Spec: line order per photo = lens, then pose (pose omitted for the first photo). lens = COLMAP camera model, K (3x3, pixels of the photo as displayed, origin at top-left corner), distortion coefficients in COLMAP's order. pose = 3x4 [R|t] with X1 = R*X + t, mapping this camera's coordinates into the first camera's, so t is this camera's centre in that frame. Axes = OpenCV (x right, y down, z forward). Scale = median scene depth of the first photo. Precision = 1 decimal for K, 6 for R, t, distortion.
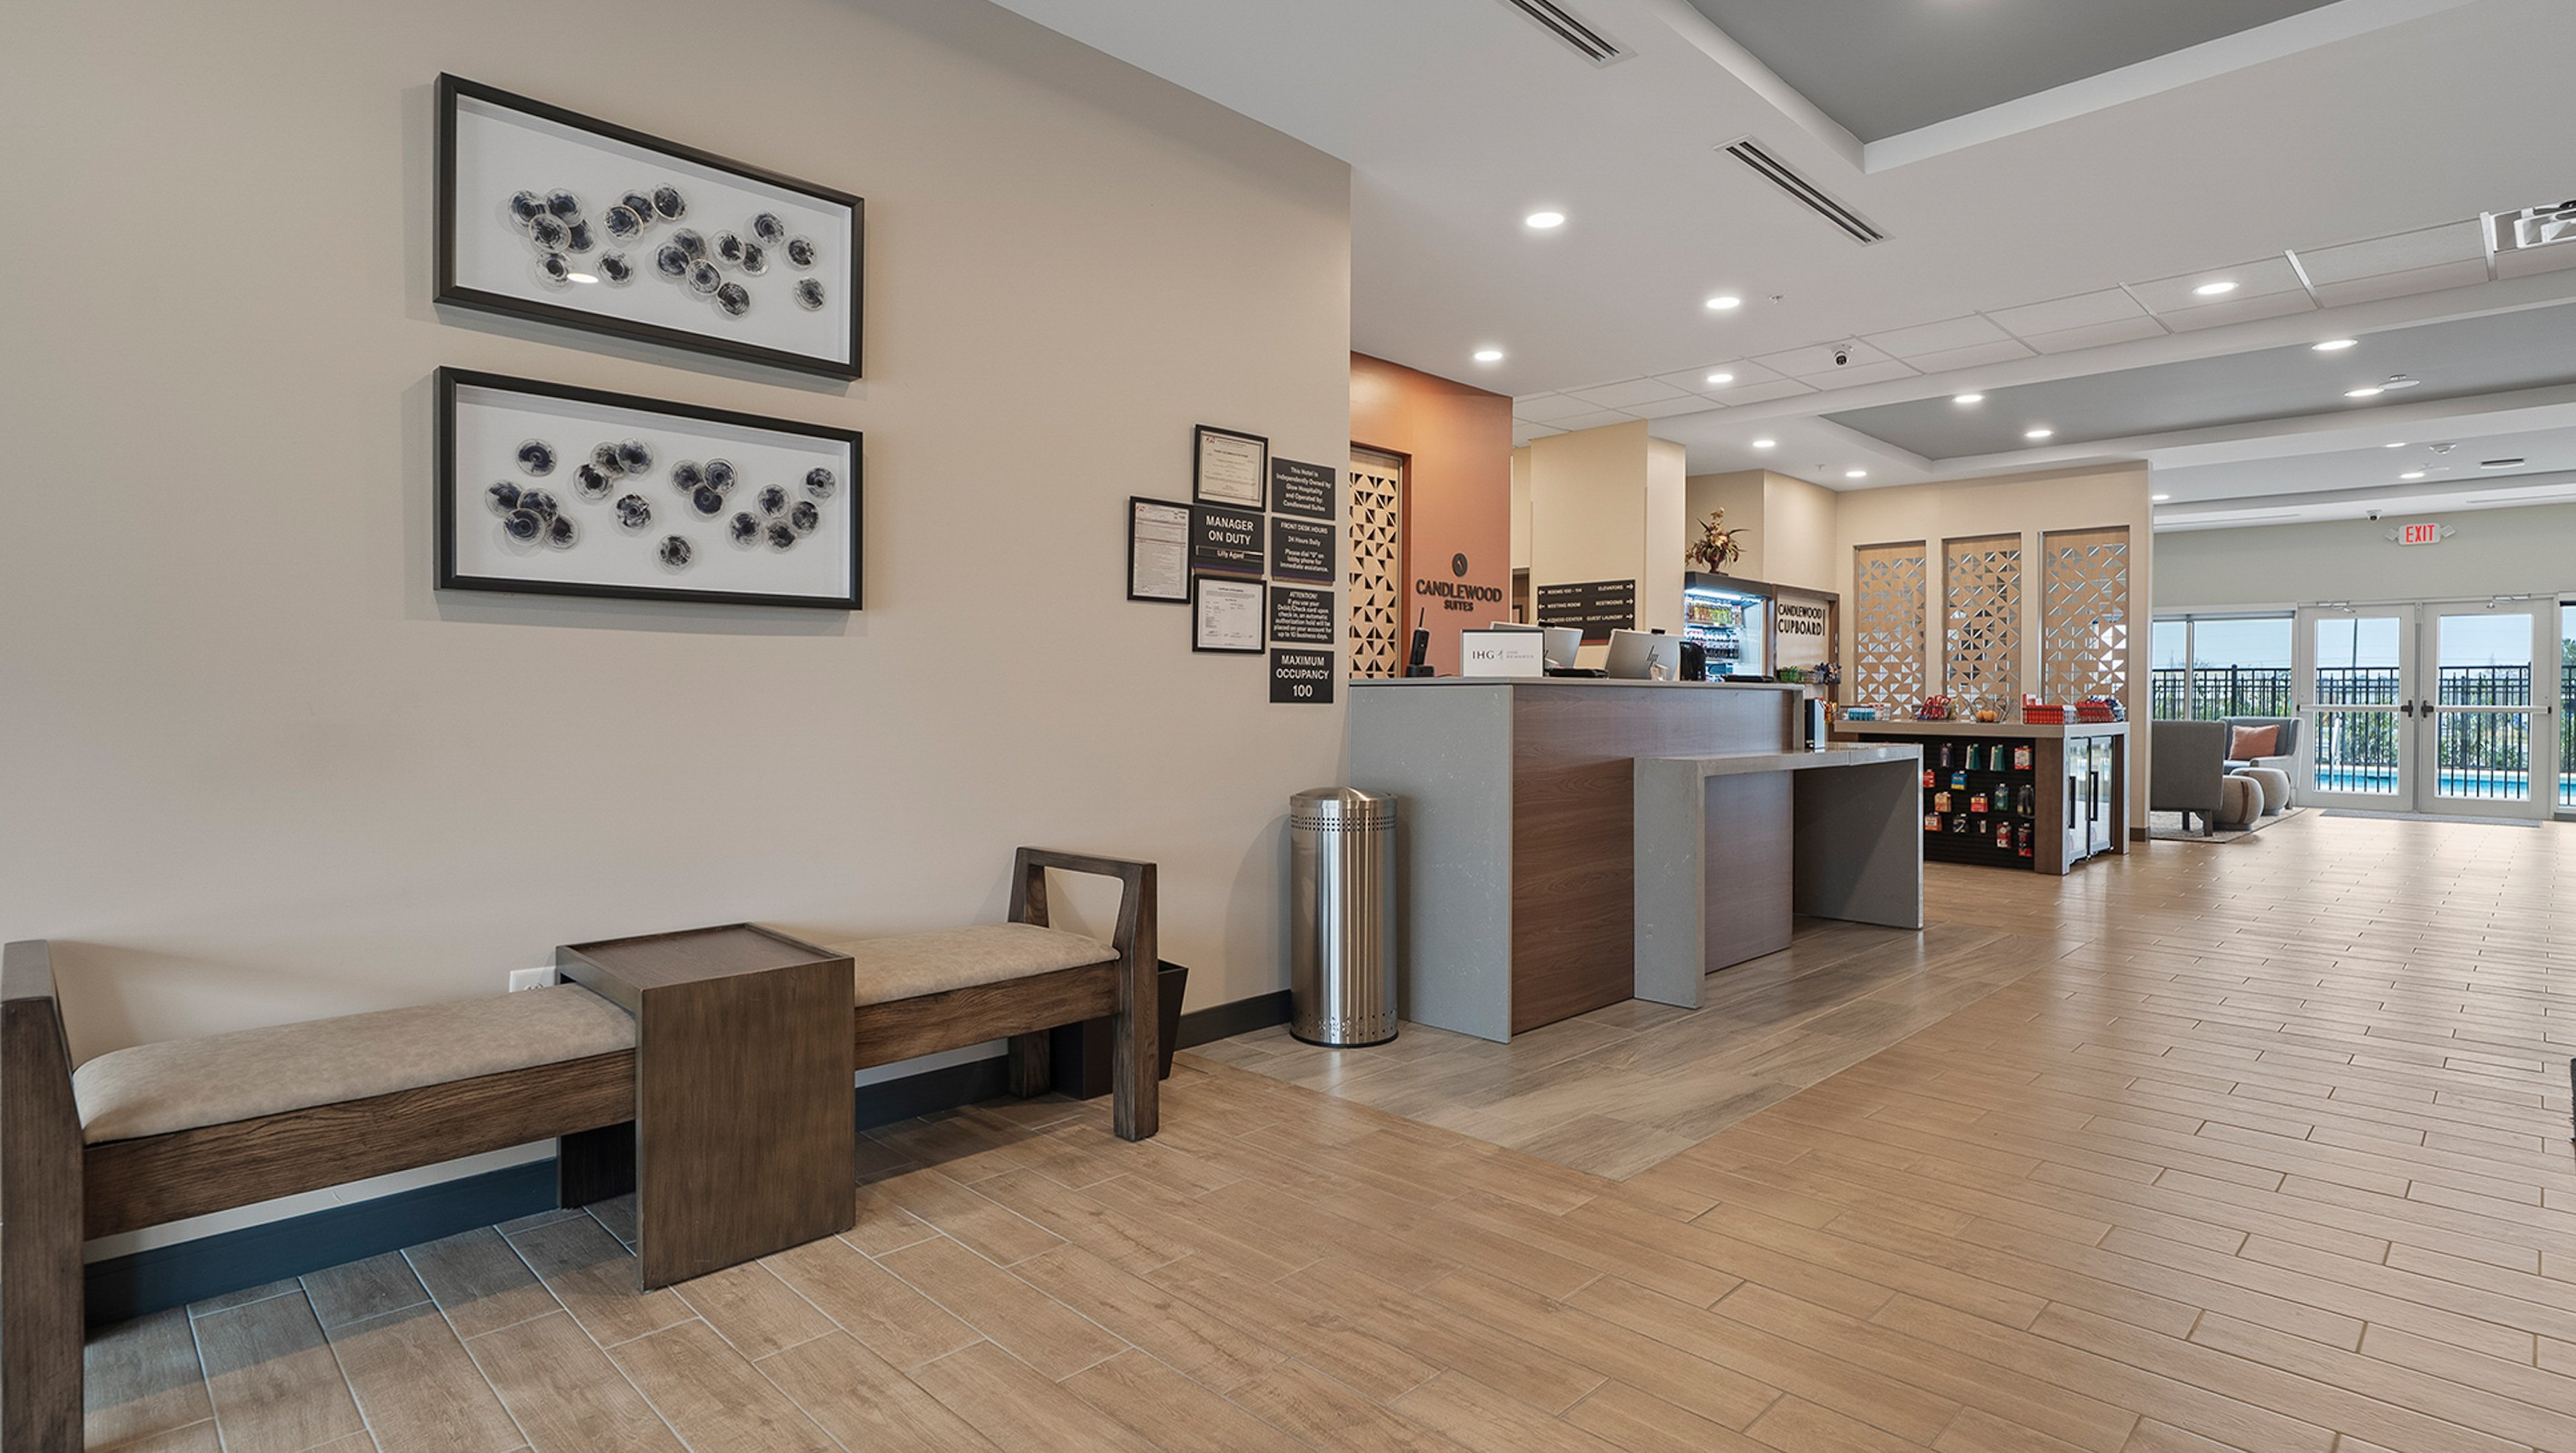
lens RADIAL K [[1255.9, 0, 1282.6], [0, 1255.9, 704.8], [0, 0, 1]] dist [-0.000213, 0.000785]
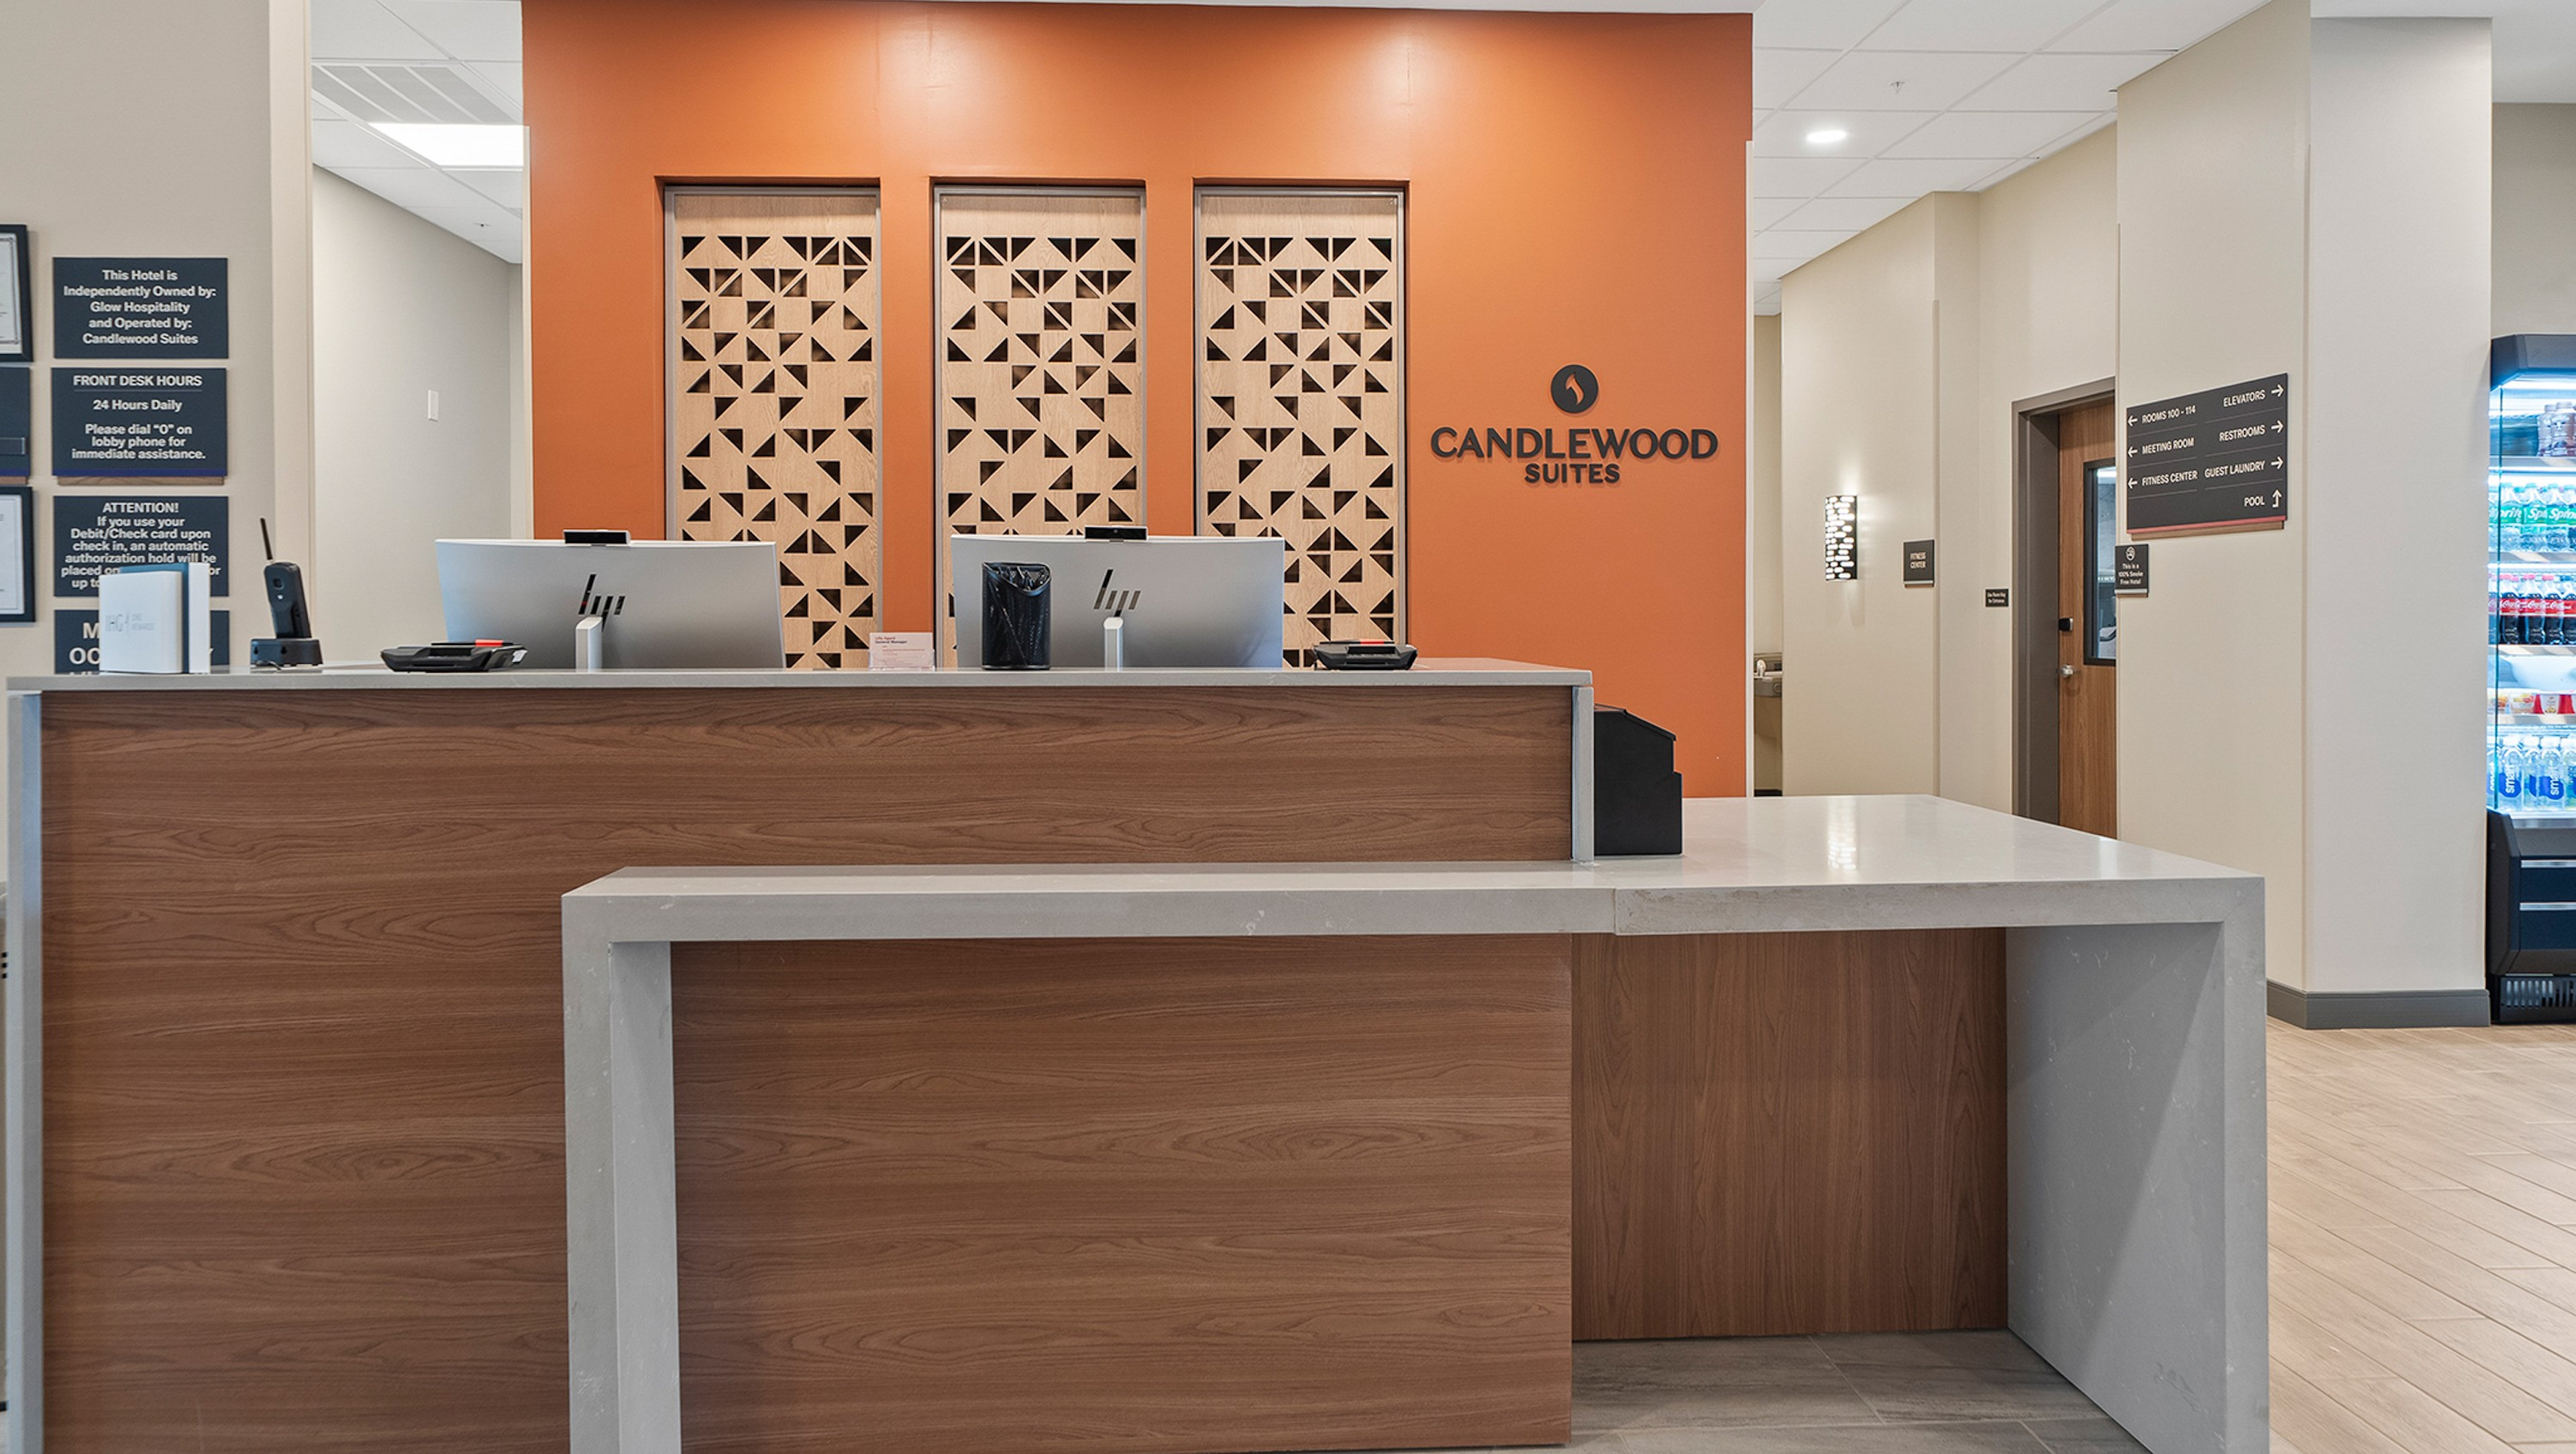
lens RADIAL K [[1612.3, 0, 1276.5], [0, 1612.3, 639.1], [0, 0, 1]] dist [0.007232, -0.002730]
pose [[0.744914, 0.003781, -0.667150, 0.499556], [0.002129, 0.999965, 0.008044, -0.021718], [0.667158, -0.007413, 0.744880, 0.487796]]
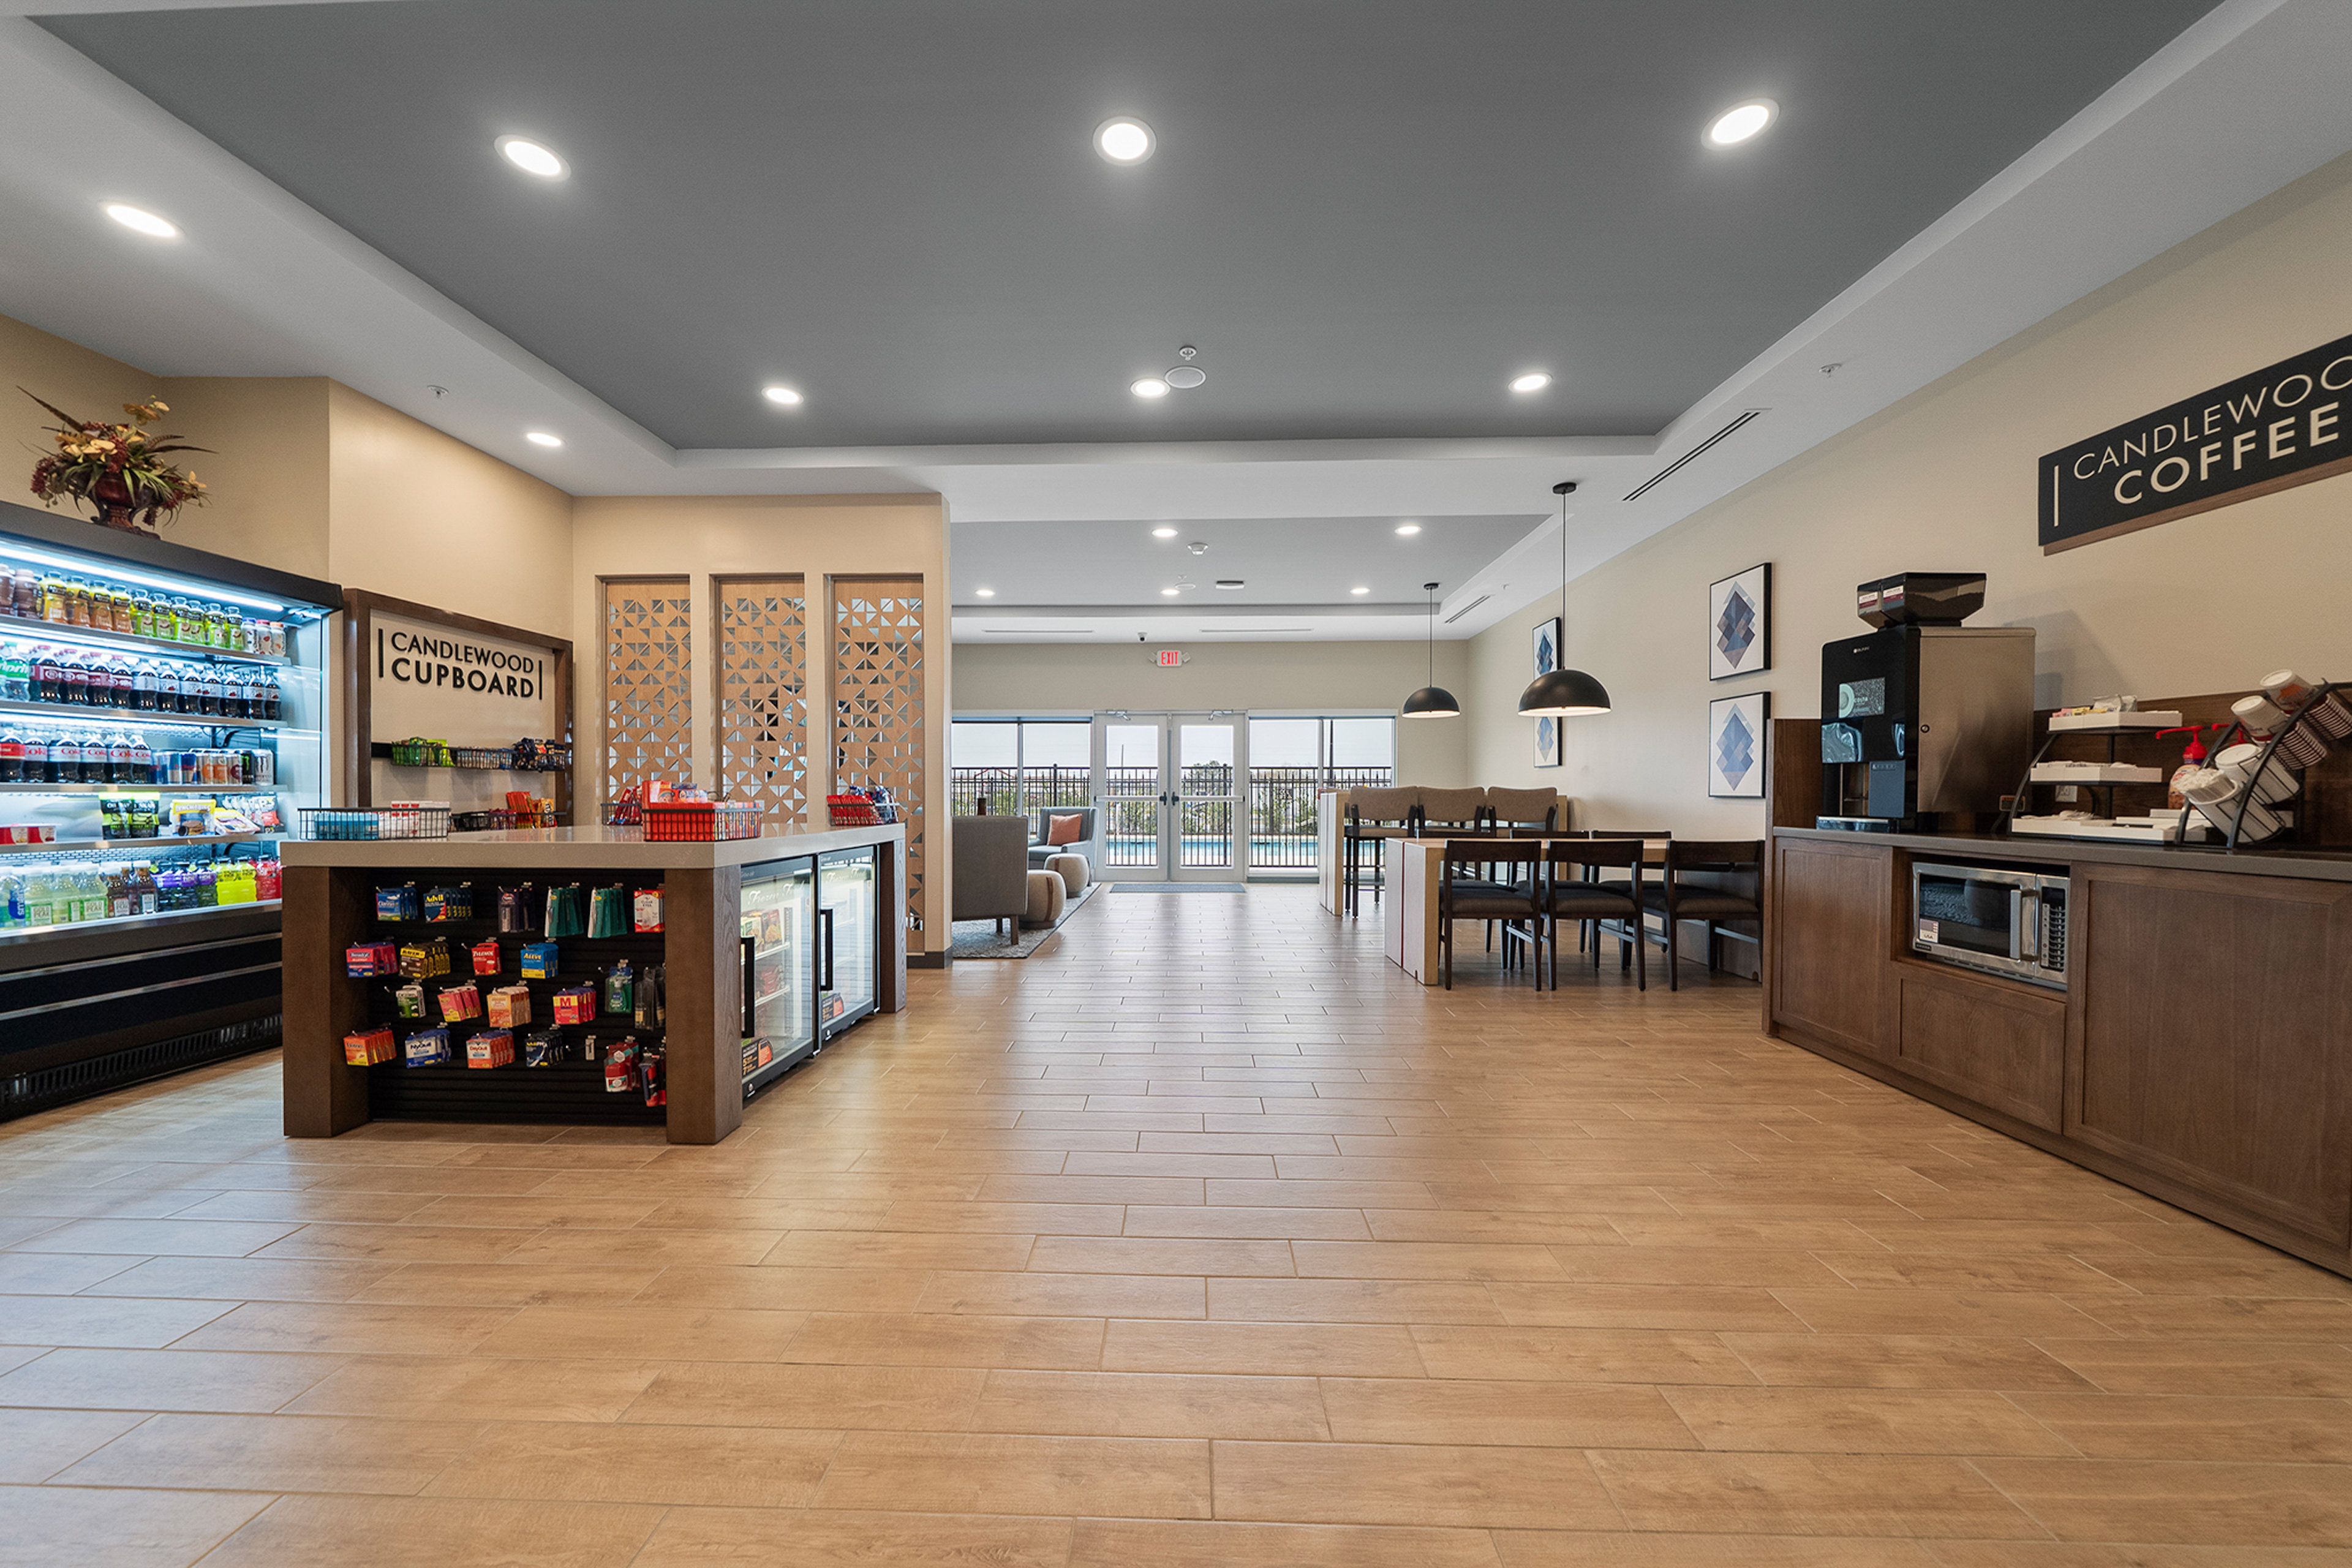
lens RADIAL K [[838.5, 0, 1174.3], [0, 838.5, 801.7], [0, 0, 1]] dist [-0.007063, 0.000204]
pose [[0.718875, -0.011840, 0.695039, 0.577980], [0.007330, 0.999928, 0.009452, -0.002695], [-0.695101, -0.001700, 0.718910, 0.700830]]
